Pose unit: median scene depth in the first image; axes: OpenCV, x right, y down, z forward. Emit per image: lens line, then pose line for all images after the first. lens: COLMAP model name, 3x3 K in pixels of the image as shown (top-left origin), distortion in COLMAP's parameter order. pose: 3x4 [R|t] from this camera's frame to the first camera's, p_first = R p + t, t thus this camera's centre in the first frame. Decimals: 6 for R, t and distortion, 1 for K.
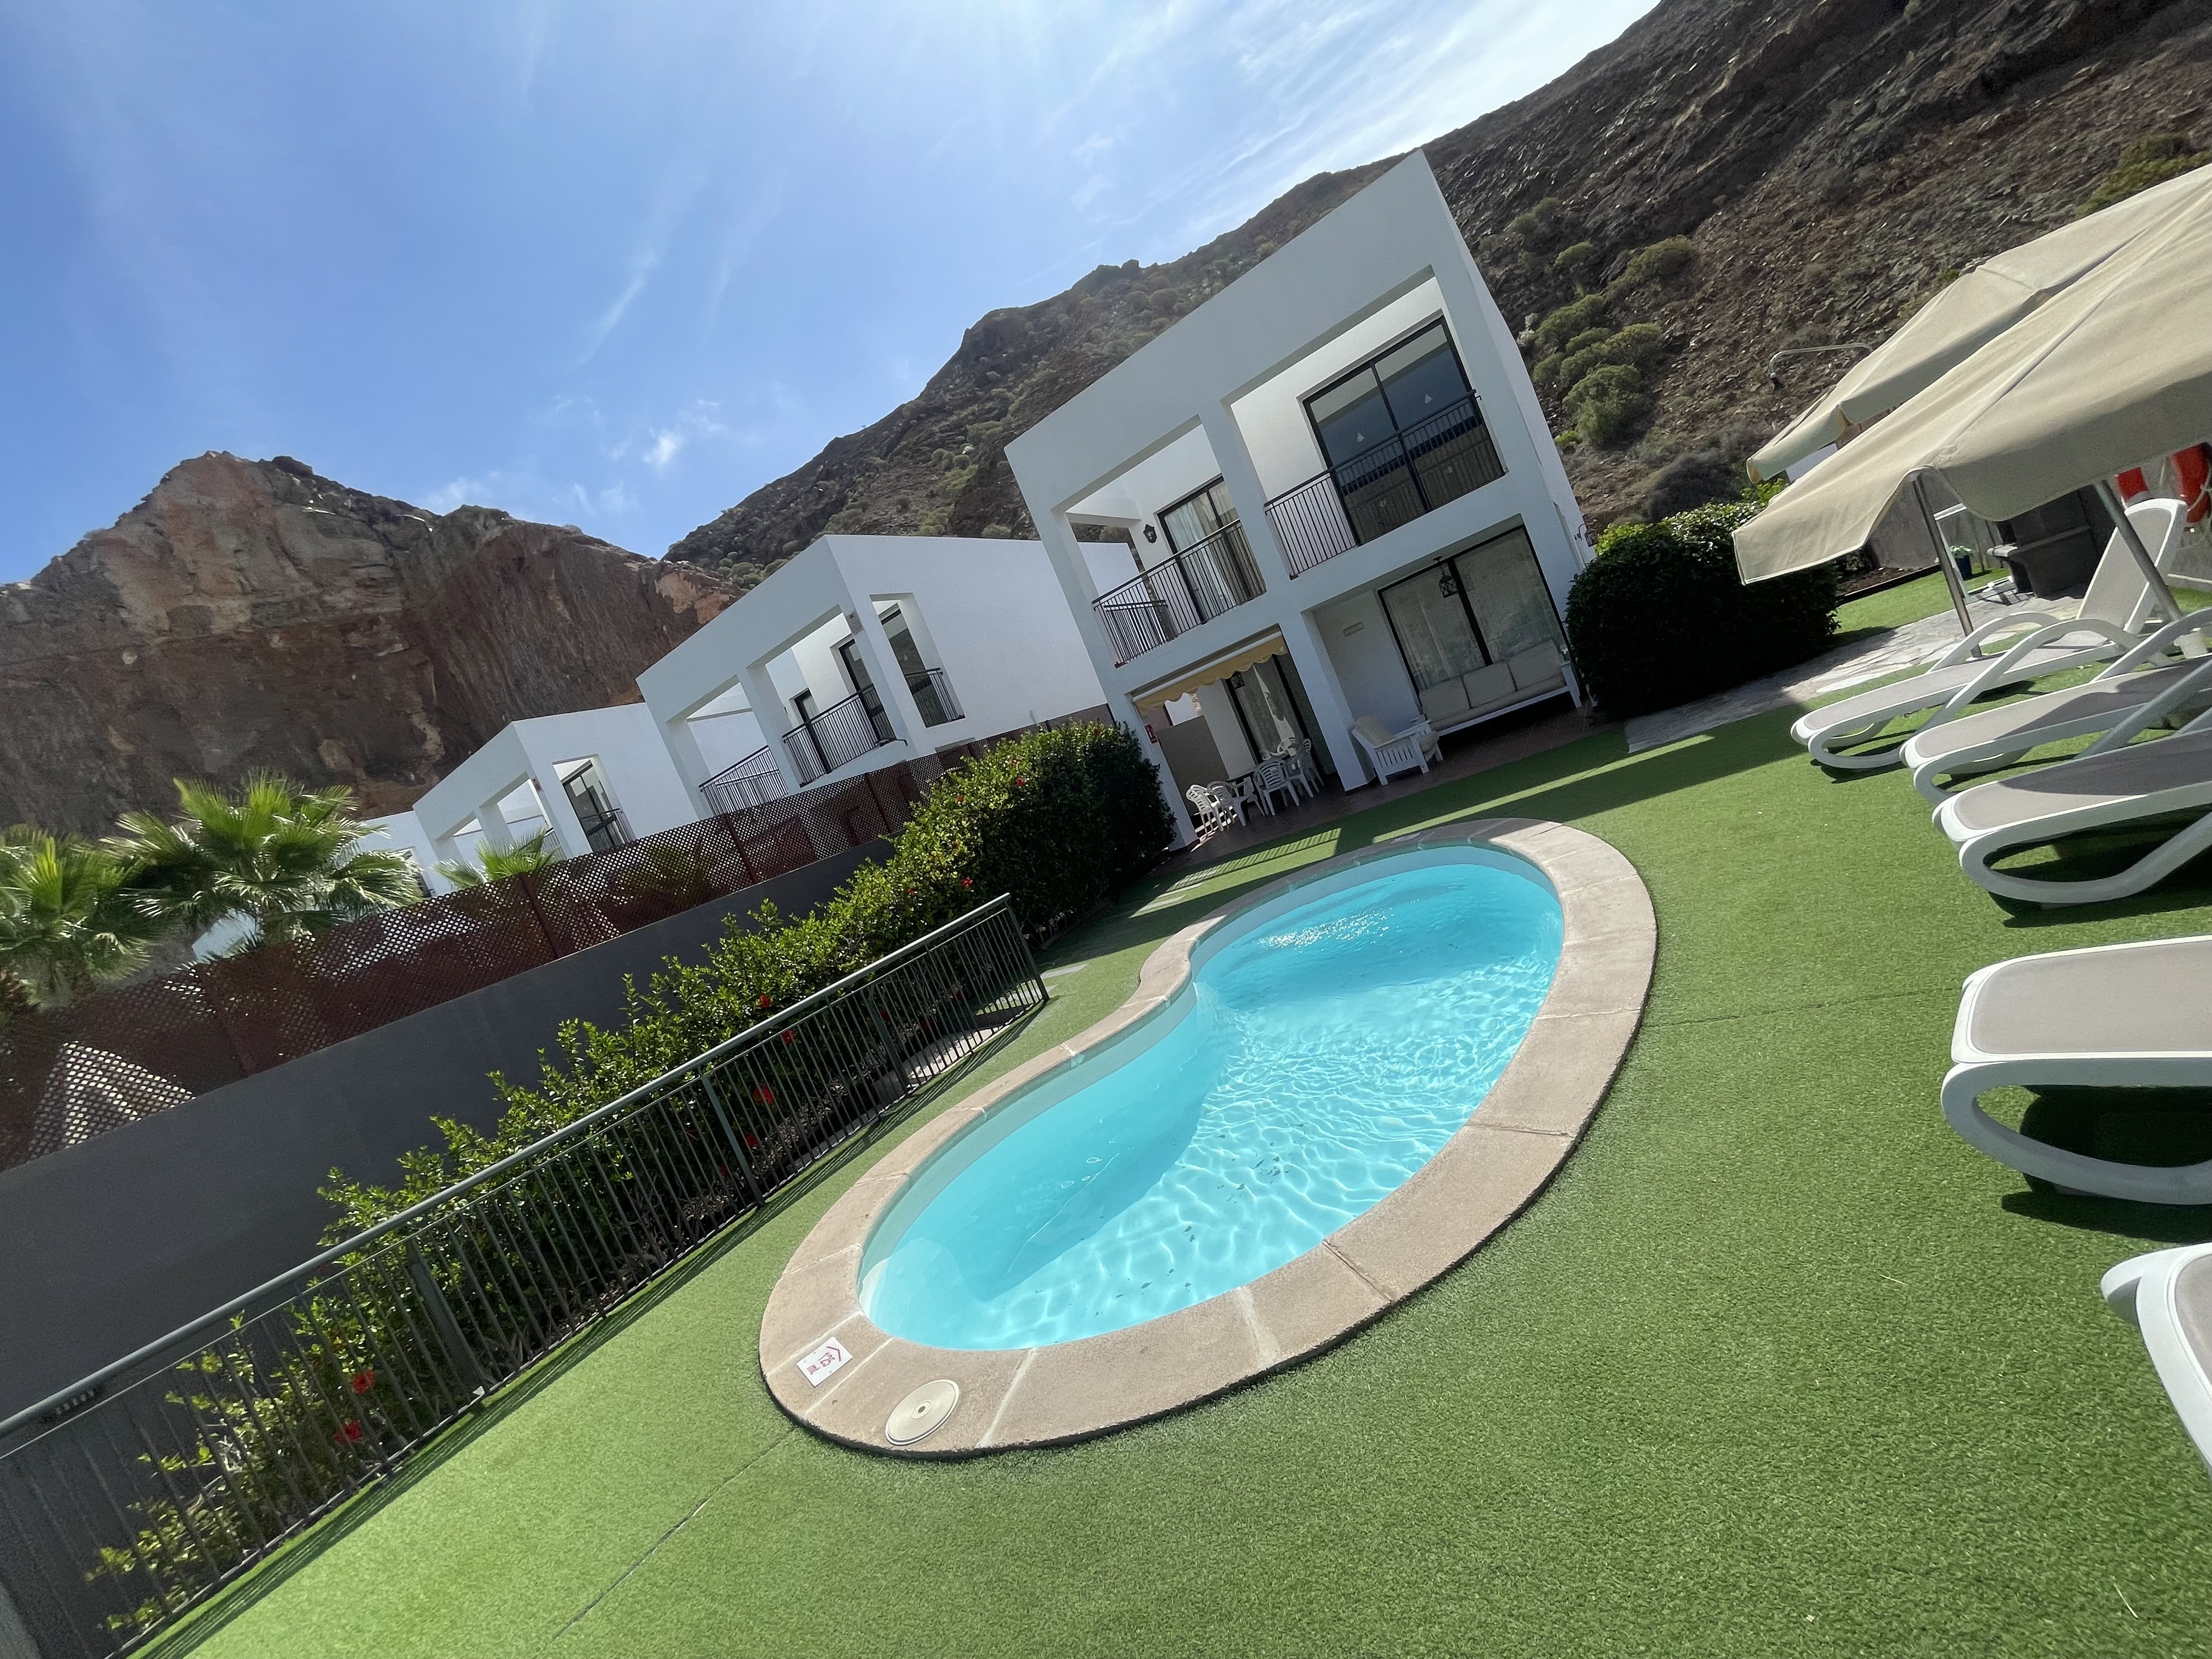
lens RADIAL K [[910.1, 0, 1106.0], [0, 910.1, 829.5], [0, 0, 1]] dist [-0.000181, 0.000604]
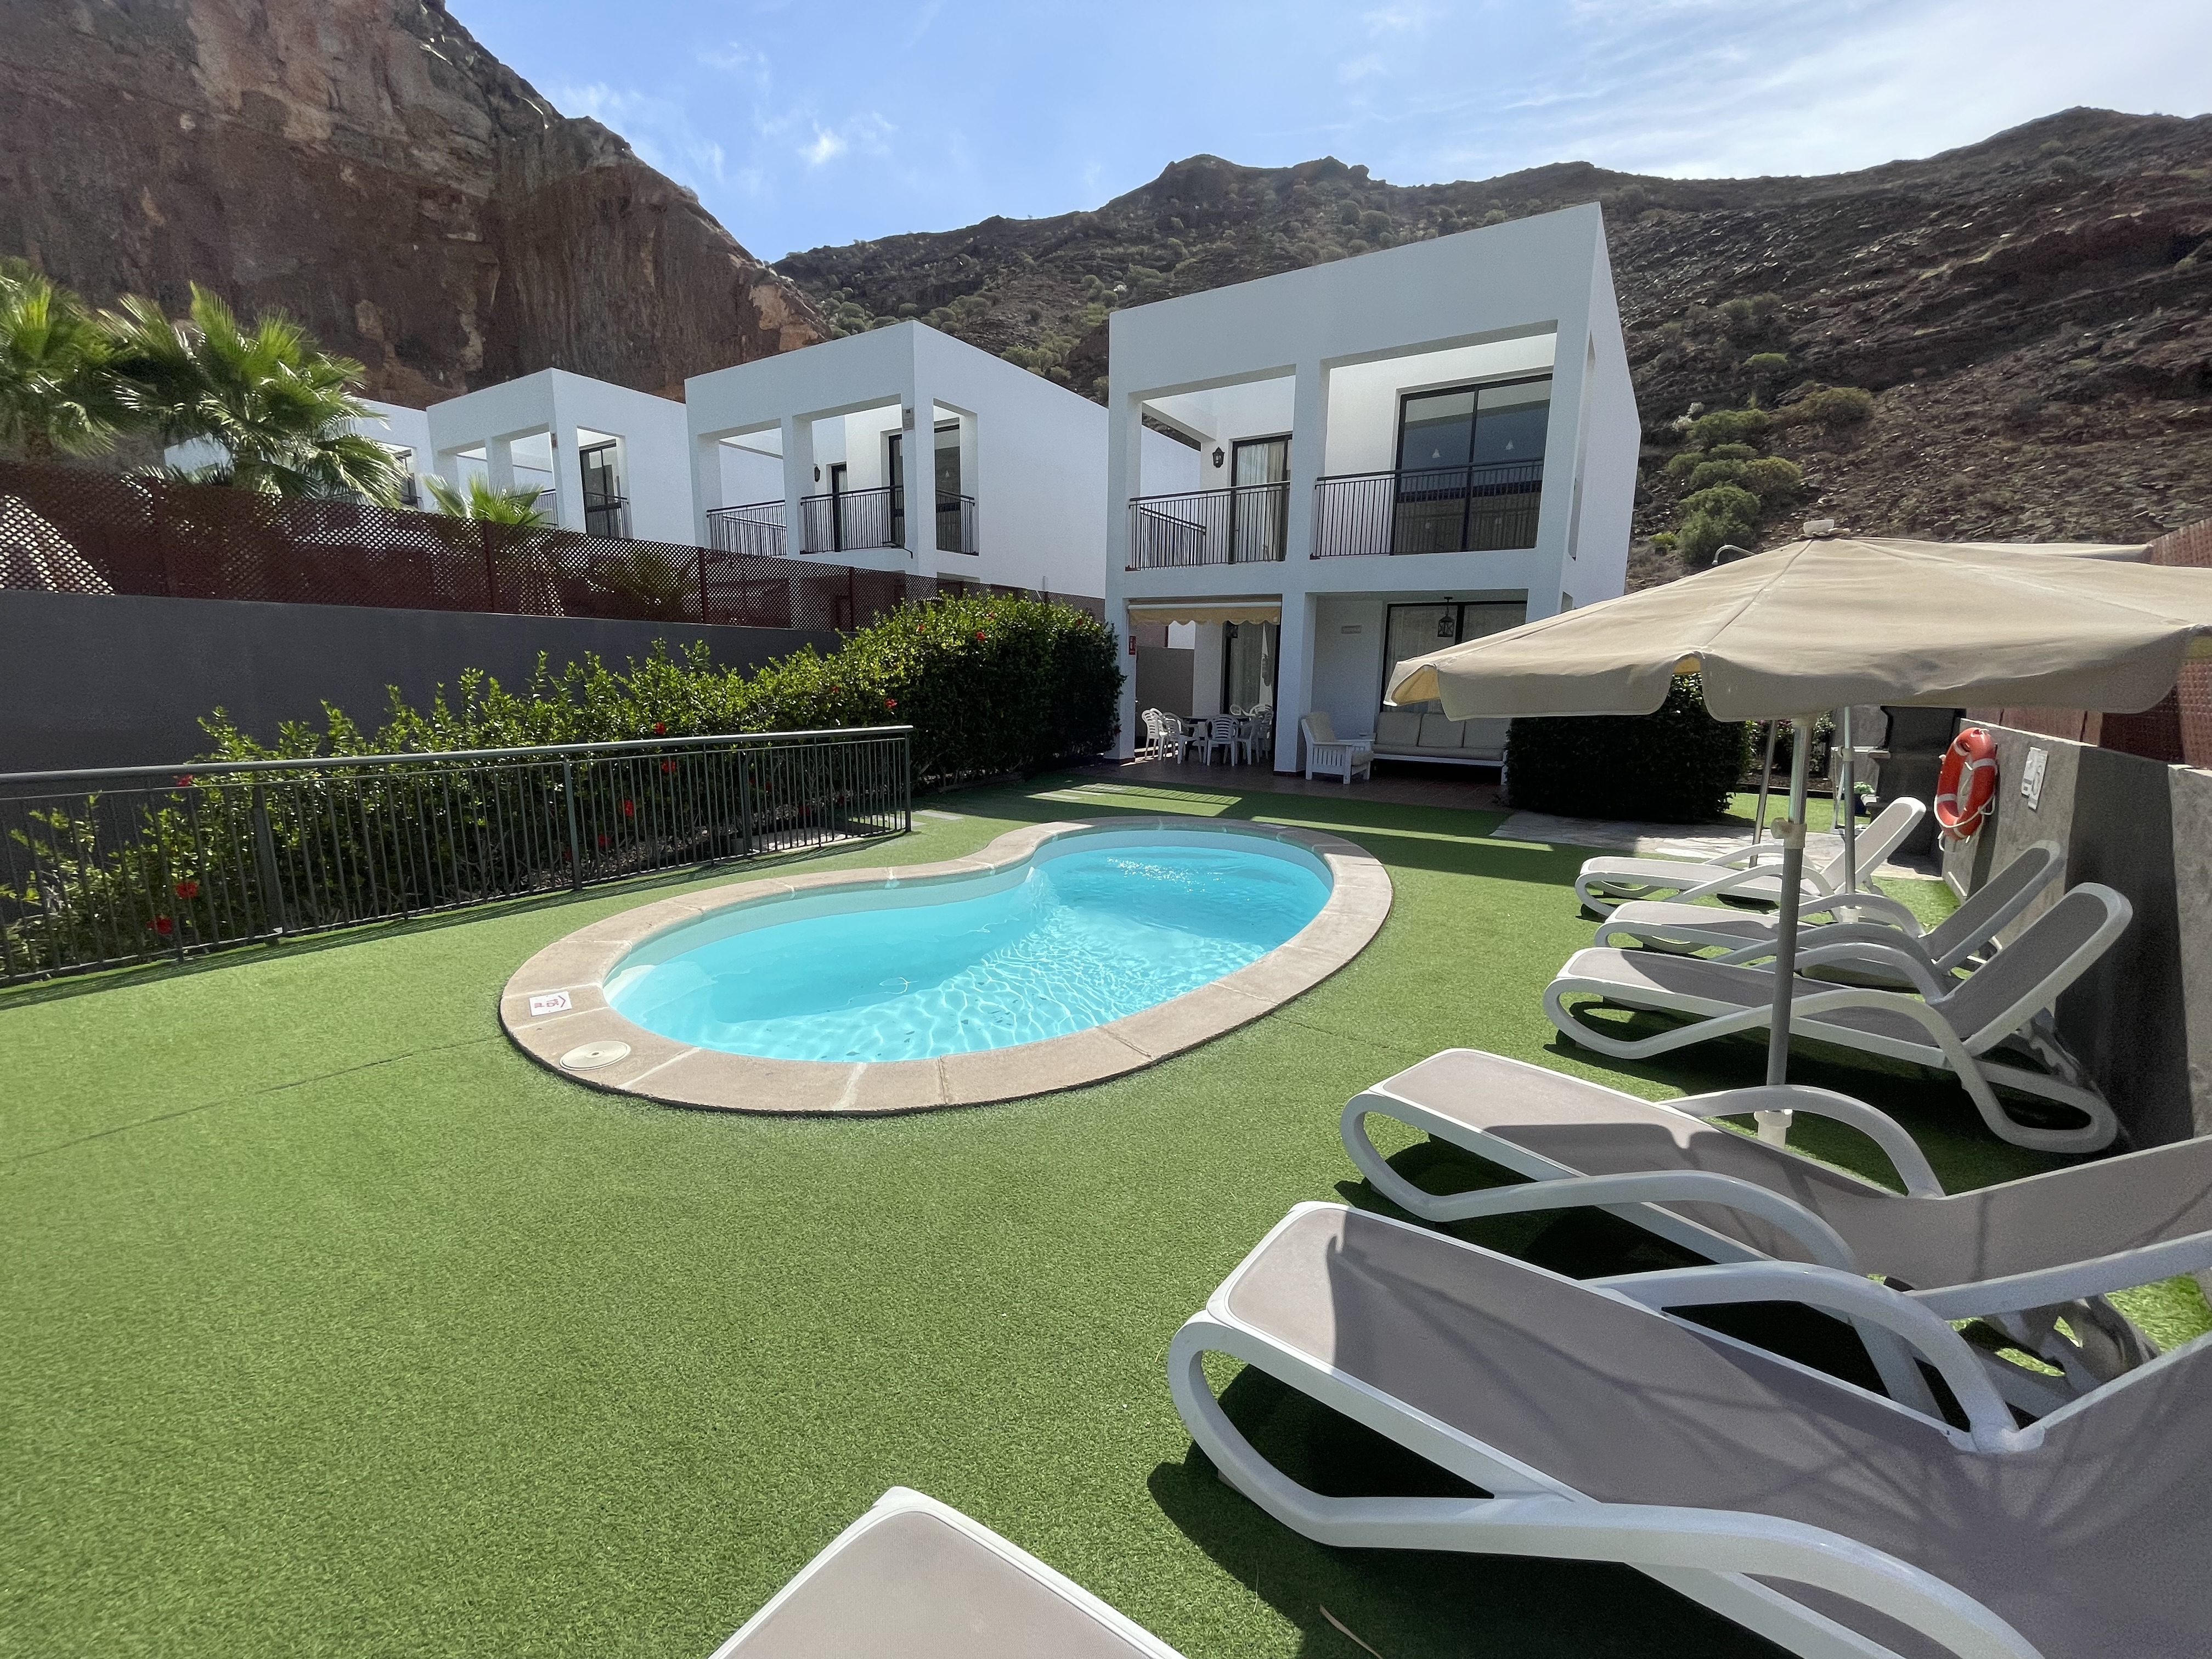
lens RADIAL K [[910.1, 0, 1106.0], [0, 910.1, 829.5], [0, 0, 1]] dist [-0.000181, 0.000604]
pose [[0.917550, 0.393681, 0.055834, 0.049137], [-0.397509, 0.911526, 0.105389, -0.012464], [-0.009404, -0.118894, 0.992862, -0.044059]]
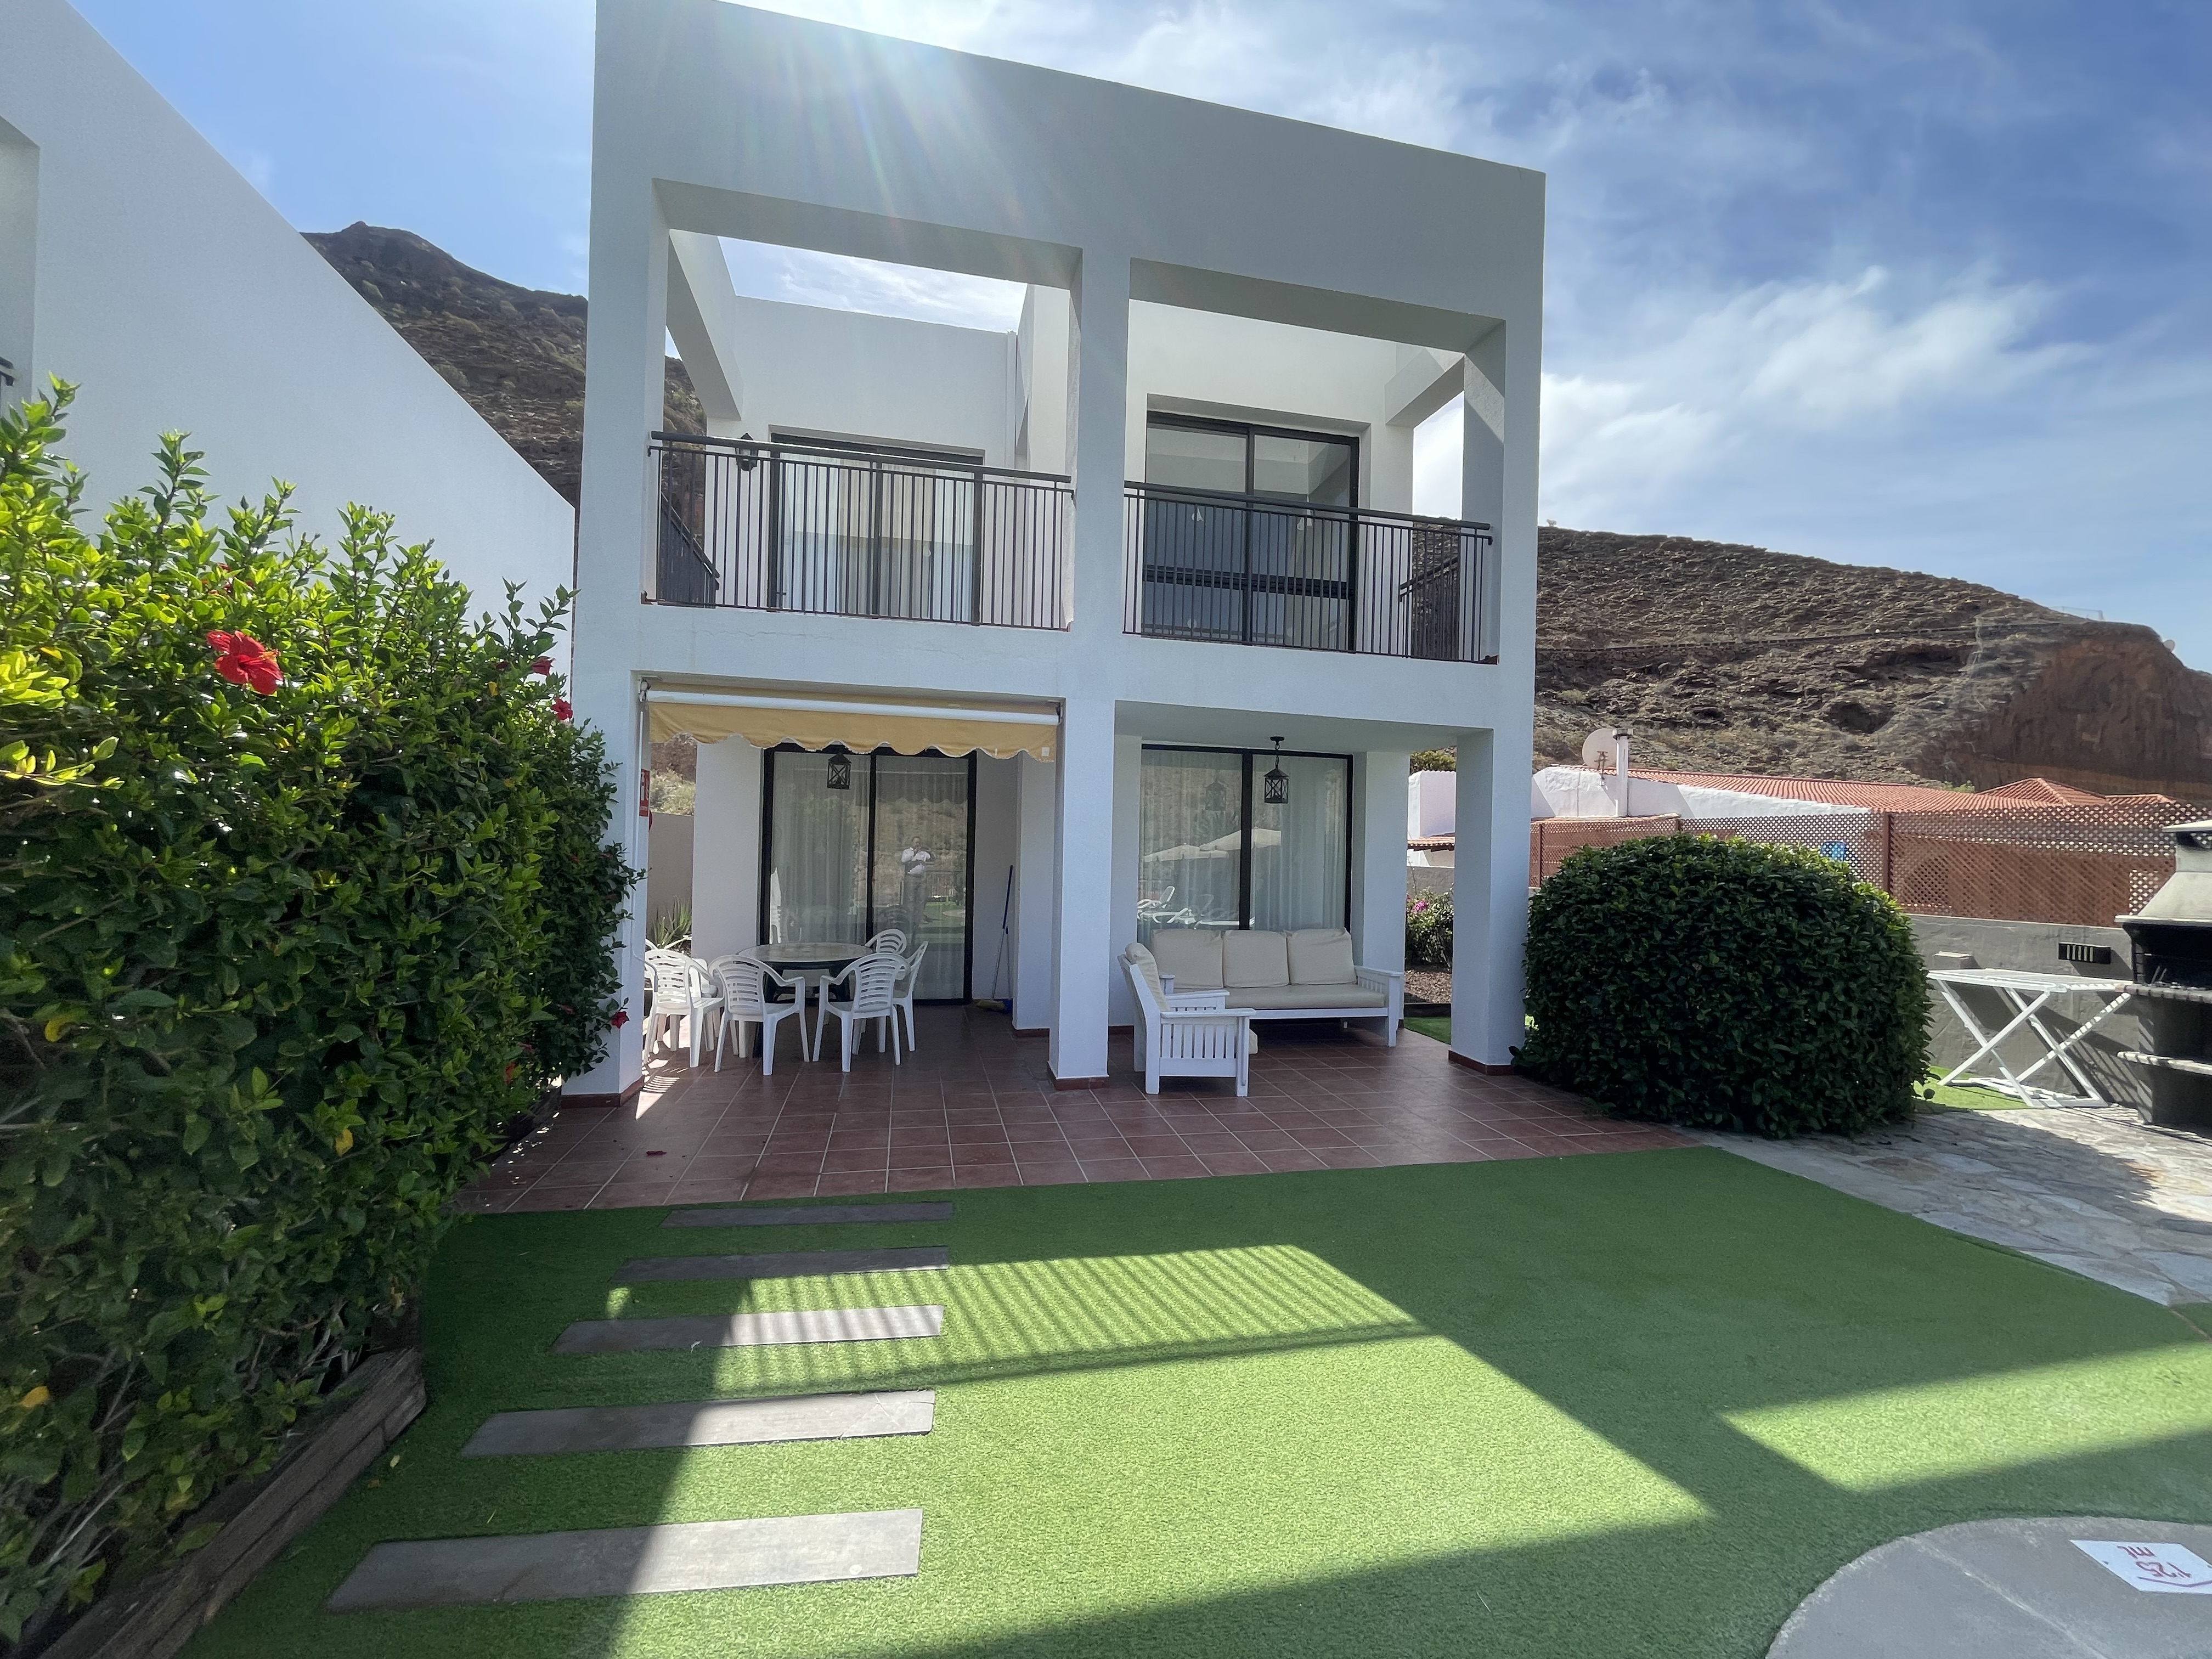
lens RADIAL K [[895.9, 0, 1138.3], [0, 895.9, 854.8], [0, 0, 1]] dist [-0.014252, 0.000236]
pose [[0.642734, 0.398441, 0.654322, -0.060255], [-0.251346, 0.916504, -0.311199, -0.012641], [-0.723684, 0.035557, 0.689215, 0.600201]]
